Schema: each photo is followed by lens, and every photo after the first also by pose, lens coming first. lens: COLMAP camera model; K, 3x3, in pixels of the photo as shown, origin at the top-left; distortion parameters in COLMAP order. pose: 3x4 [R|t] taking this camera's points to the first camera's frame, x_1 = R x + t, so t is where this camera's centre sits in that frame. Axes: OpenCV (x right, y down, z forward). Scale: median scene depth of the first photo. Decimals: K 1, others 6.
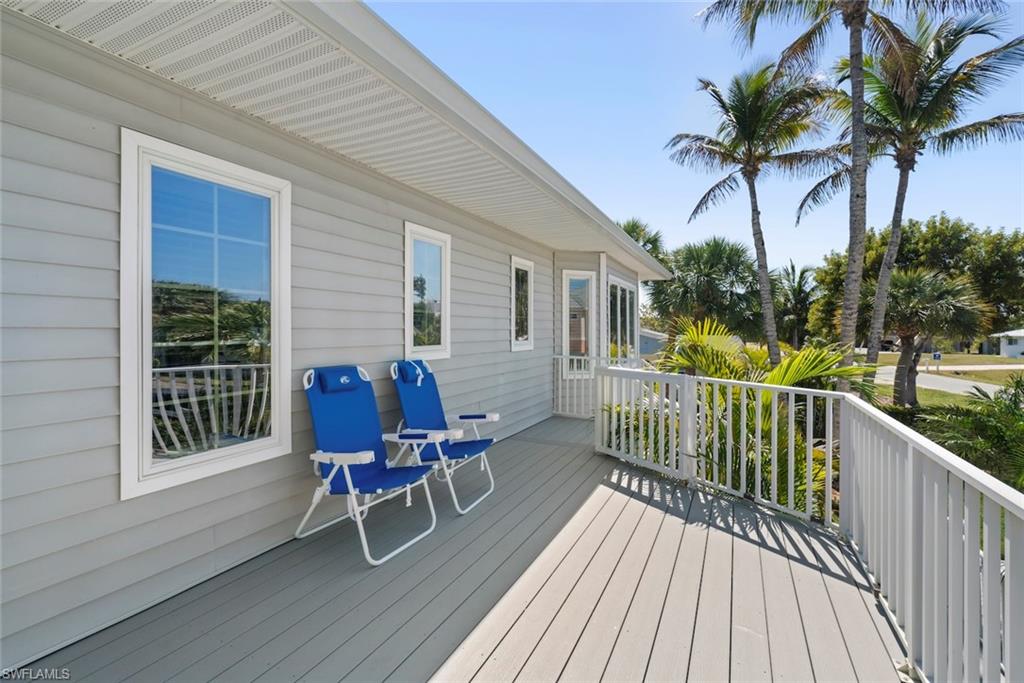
lens RADIAL K [[450.0, 0, 512.0], [0, 450.0, 341.5], [0, 0, 1]] dist [0.002854, 0.000745]
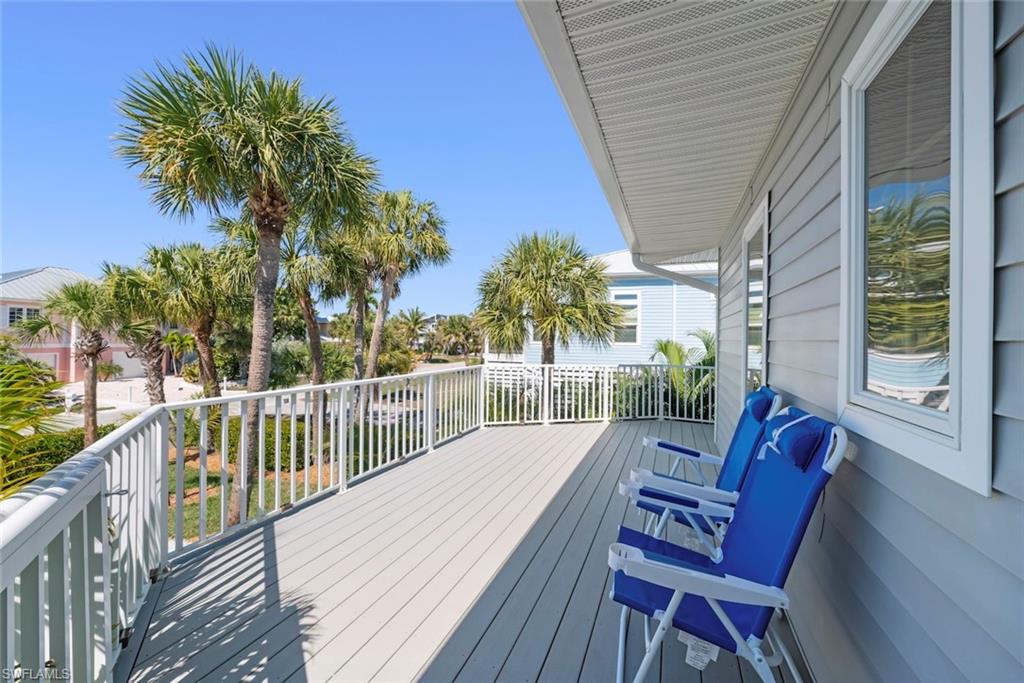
lens RADIAL K [[385.3, 0, 512.0], [0, 385.3, 341.5], [0, 0, 1]] dist [0.000004, -0.000002]
pose [[-0.997735, -0.003579, -0.067177, 0.117601], [-0.004964, 0.999778, 0.020462, -0.023020], [0.067089, 0.020750, -0.997531, 1.765852]]
